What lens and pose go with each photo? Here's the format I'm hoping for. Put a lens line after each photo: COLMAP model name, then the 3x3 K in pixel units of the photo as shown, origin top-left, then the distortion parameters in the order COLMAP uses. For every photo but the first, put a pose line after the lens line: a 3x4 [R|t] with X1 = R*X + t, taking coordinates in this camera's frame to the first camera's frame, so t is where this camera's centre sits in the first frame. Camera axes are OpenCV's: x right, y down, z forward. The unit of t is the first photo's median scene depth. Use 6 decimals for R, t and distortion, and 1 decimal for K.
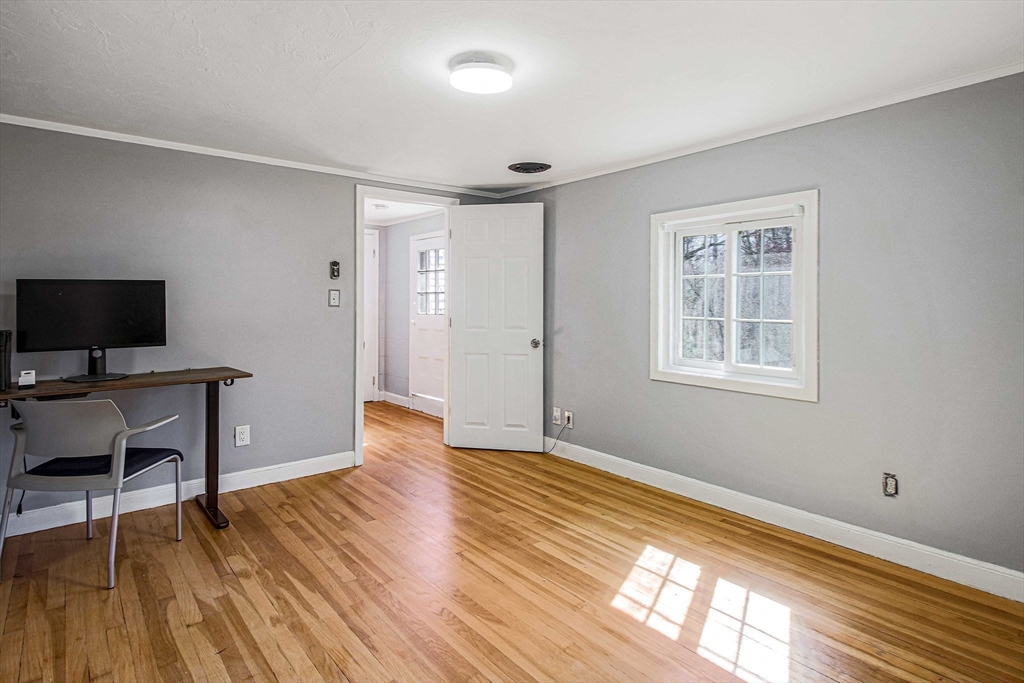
lens RADIAL K [[536.2, 0, 508.7], [0, 536.2, 298.8], [0, 0, 1]] dist [0.004001, -0.000312]
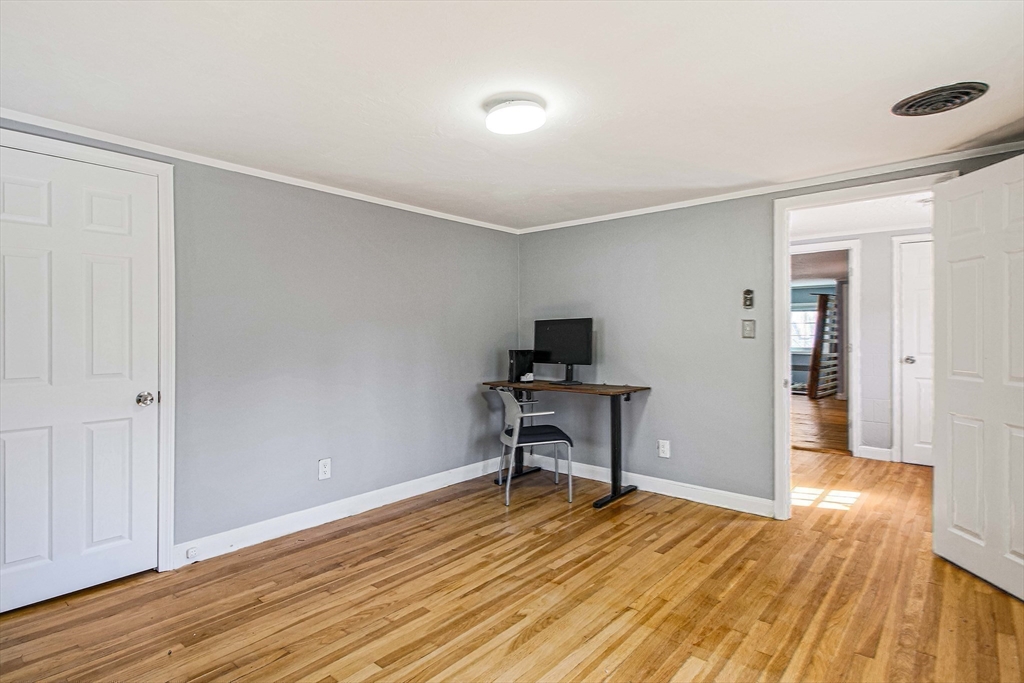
lens RADIAL K [[522.7, 0, 510.2], [0, 522.7, 328.4], [0, 0, 1]] dist [0.020345, -0.009747]
pose [[0.169921, -0.009492, -0.985412, 0.674310], [0.009780, 0.999921, -0.007945, 0.001440], [0.985409, -0.008287, 0.170000, 0.575808]]
